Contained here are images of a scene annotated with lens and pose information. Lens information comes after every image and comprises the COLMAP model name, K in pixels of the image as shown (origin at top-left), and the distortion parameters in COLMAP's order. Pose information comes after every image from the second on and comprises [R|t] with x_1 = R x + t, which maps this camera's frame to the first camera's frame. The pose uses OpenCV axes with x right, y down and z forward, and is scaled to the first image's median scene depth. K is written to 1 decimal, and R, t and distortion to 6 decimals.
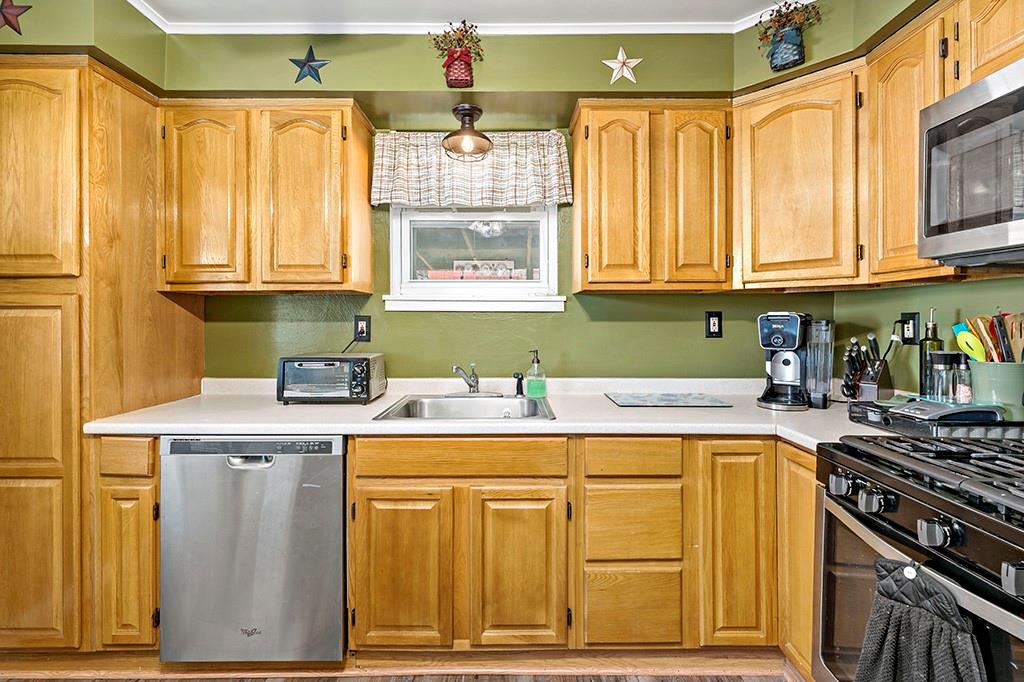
lens RADIAL K [[460.9, 0, 515.1], [0, 460.9, 324.6], [0, 0, 1]] dist [-0.002337, 0.000273]
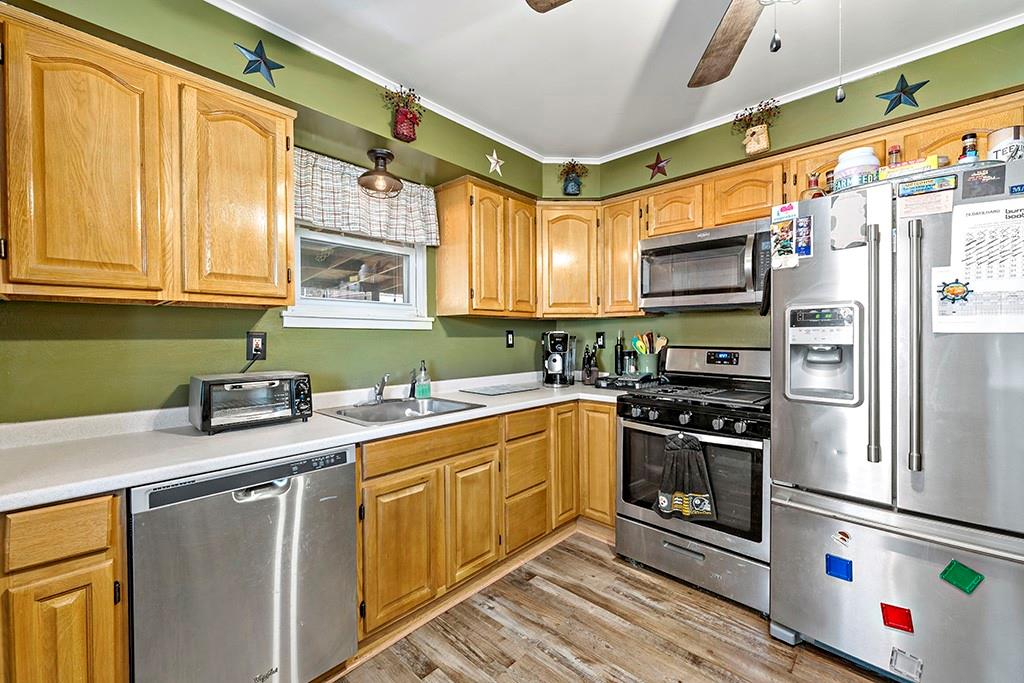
lens RADIAL K [[420.0, 0, 507.2], [0, 420.0, 342.5], [0, 0, 1]] dist [0.001311, -0.000024]
pose [[0.683600, -0.012960, 0.729742, -0.746135], [0.010939, 0.999912, 0.007511, 0.001032], [-0.729775, 0.002848, 0.683682, 0.062514]]
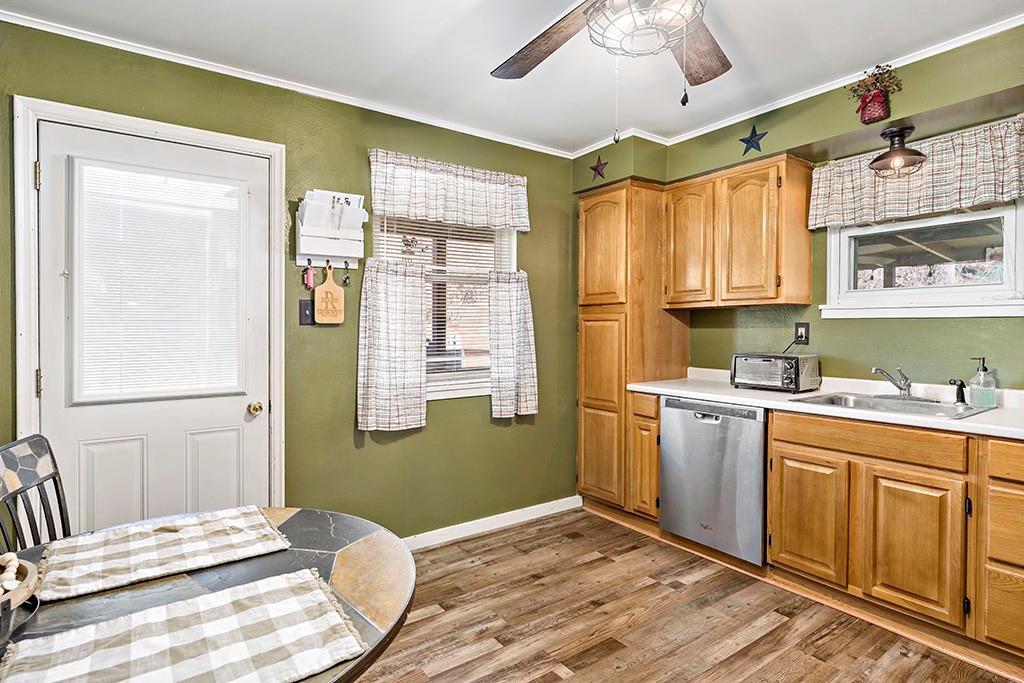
lens RADIAL K [[540.1, 0, 513.9], [0, 540.1, 339.5], [0, 0, 1]] dist [0.003245, -0.000385]
pose [[0.575565, 0.016700, -0.817585, 0.475674], [-0.005504, 0.999848, 0.016549, 0.005649], [0.817737, -0.005025, 0.575570, -0.515187]]
